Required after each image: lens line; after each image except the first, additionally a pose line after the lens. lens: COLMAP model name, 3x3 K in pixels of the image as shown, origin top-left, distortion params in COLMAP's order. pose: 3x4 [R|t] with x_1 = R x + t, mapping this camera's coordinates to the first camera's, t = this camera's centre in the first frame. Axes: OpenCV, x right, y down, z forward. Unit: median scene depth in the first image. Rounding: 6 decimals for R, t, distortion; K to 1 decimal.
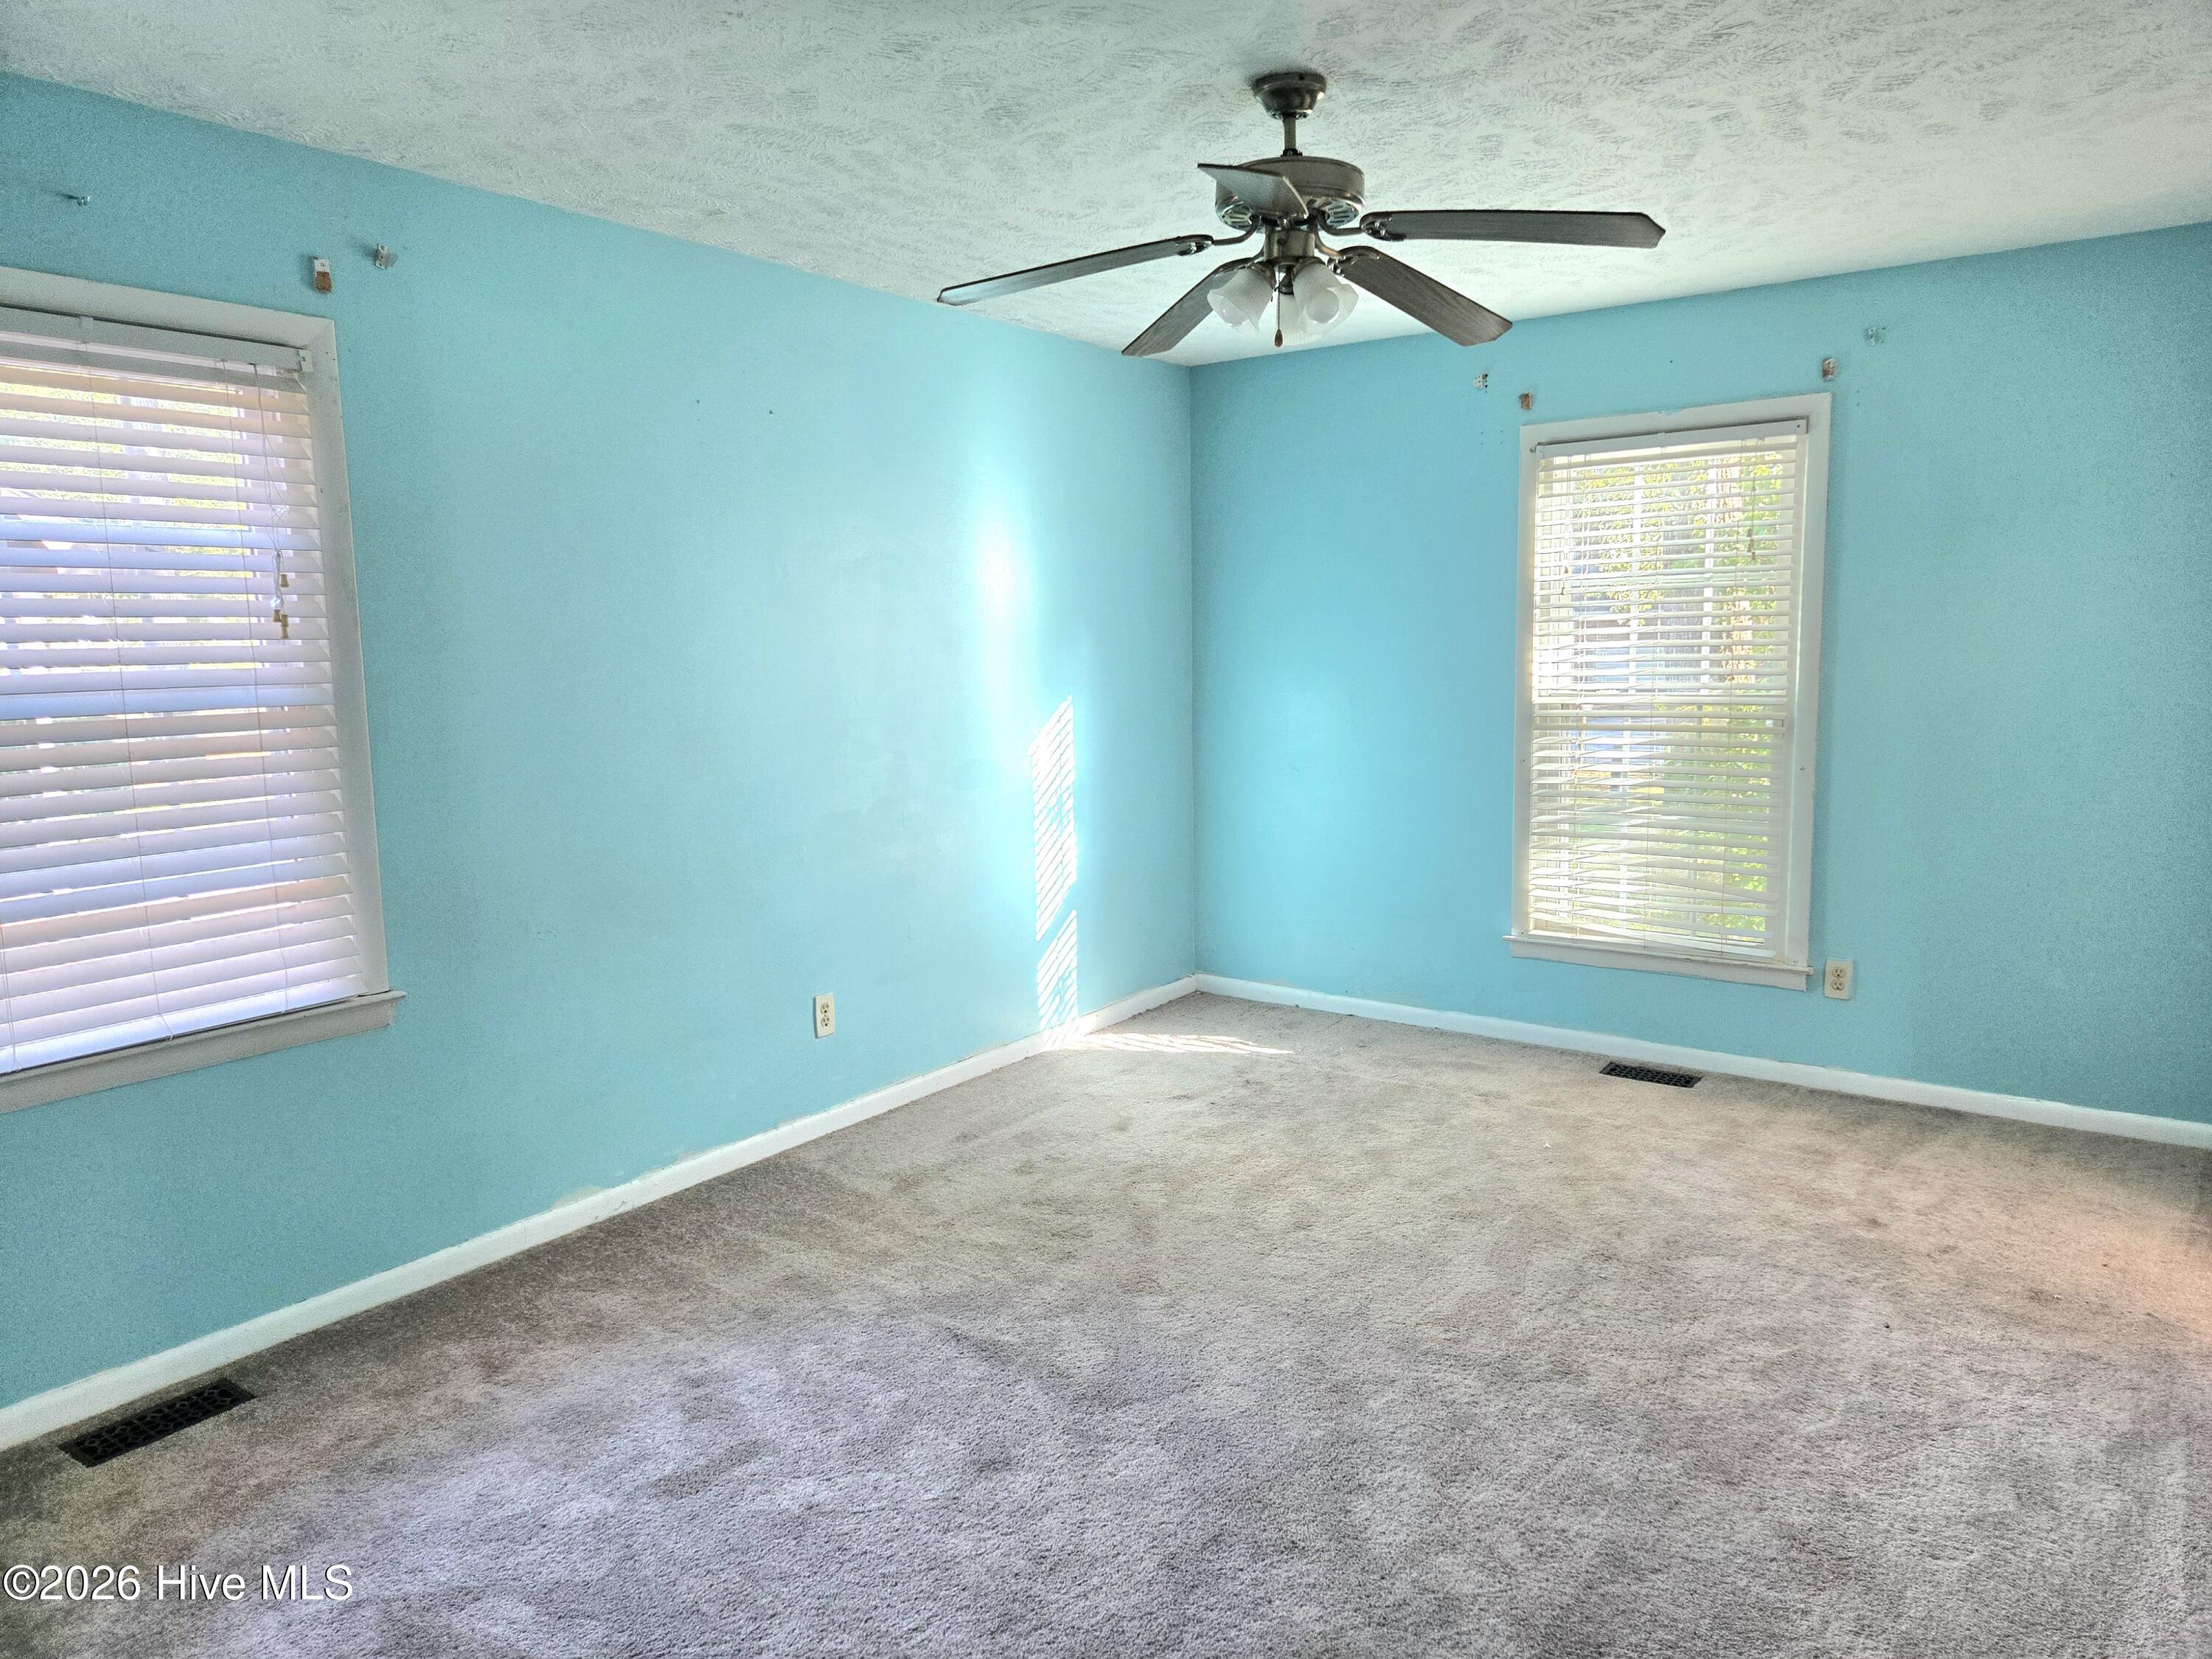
lens RADIAL K [[1486.8, 0, 1136.9], [0, 1486.8, 832.6], [0, 0, 1]] dist [0.074390, -0.056643]
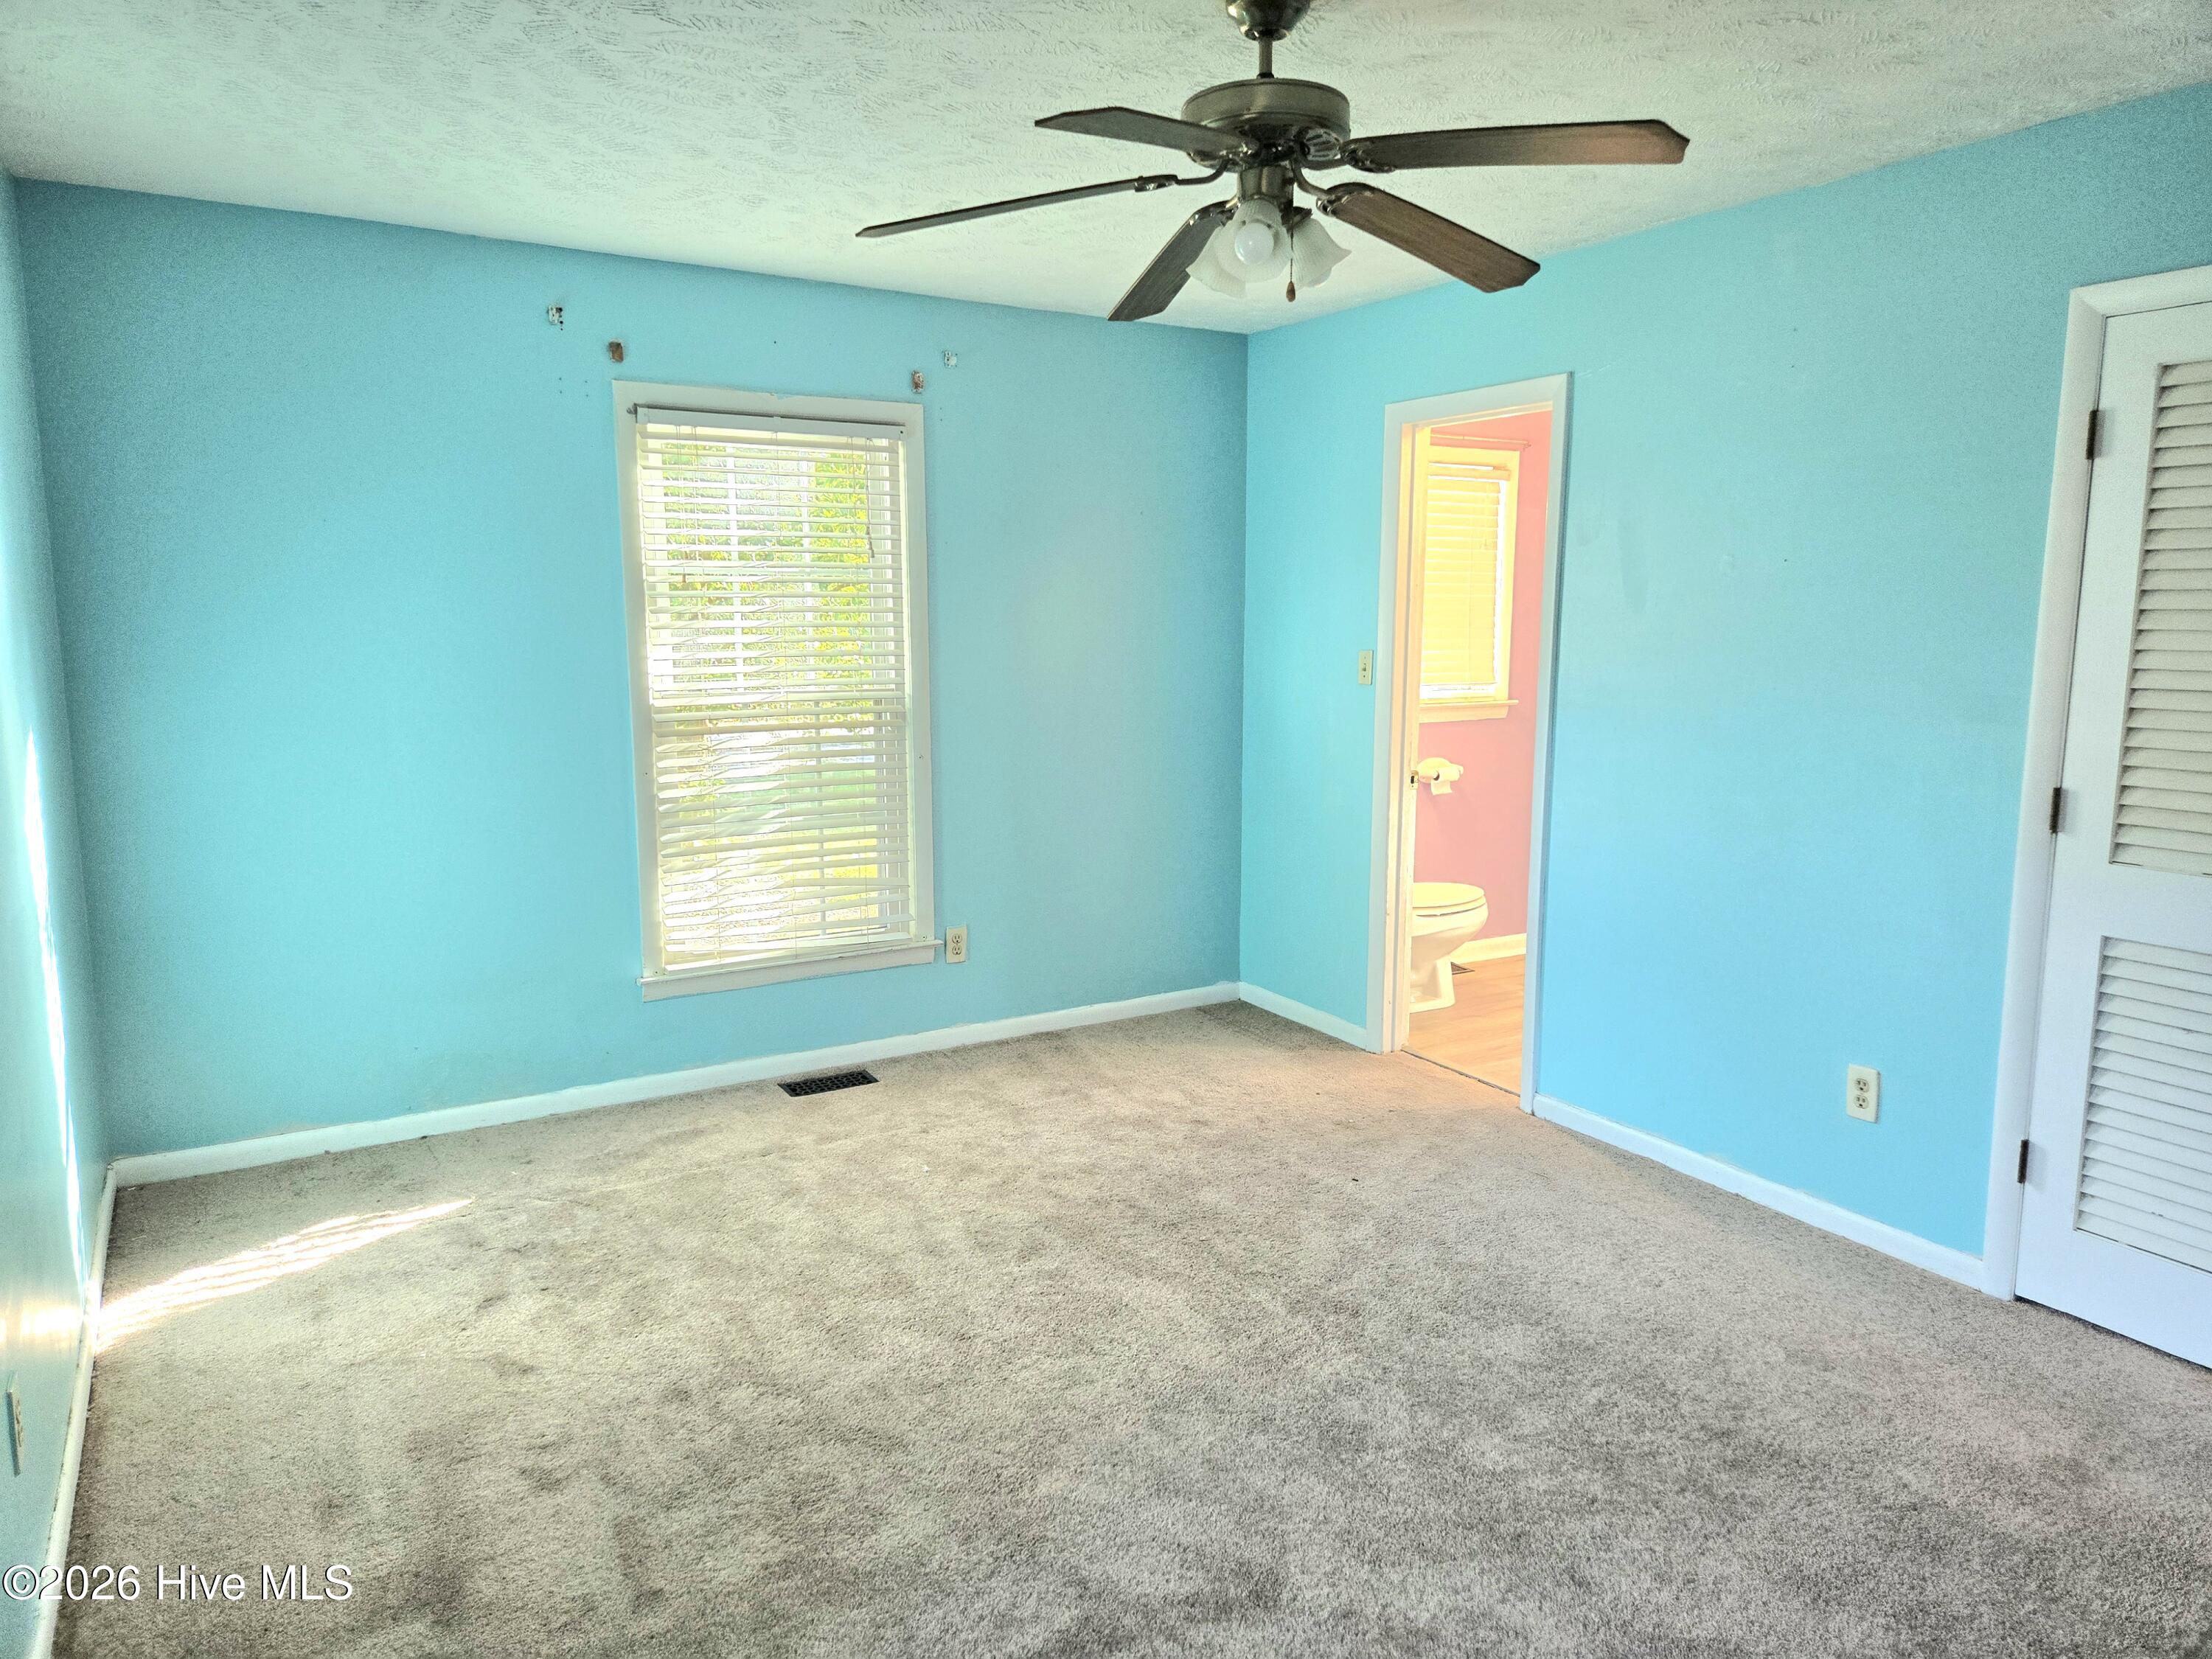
lens RADIAL K [[1486.8, 0, 1136.9], [0, 1486.8, 832.6], [0, 0, 1]] dist [0.074390, -0.056643]
pose [[0.386999, -0.124307, 0.913663, -0.450935], [0.113368, 0.989768, 0.086643, -0.060997], [-0.915084, 0.070050, 0.397132, 0.425732]]
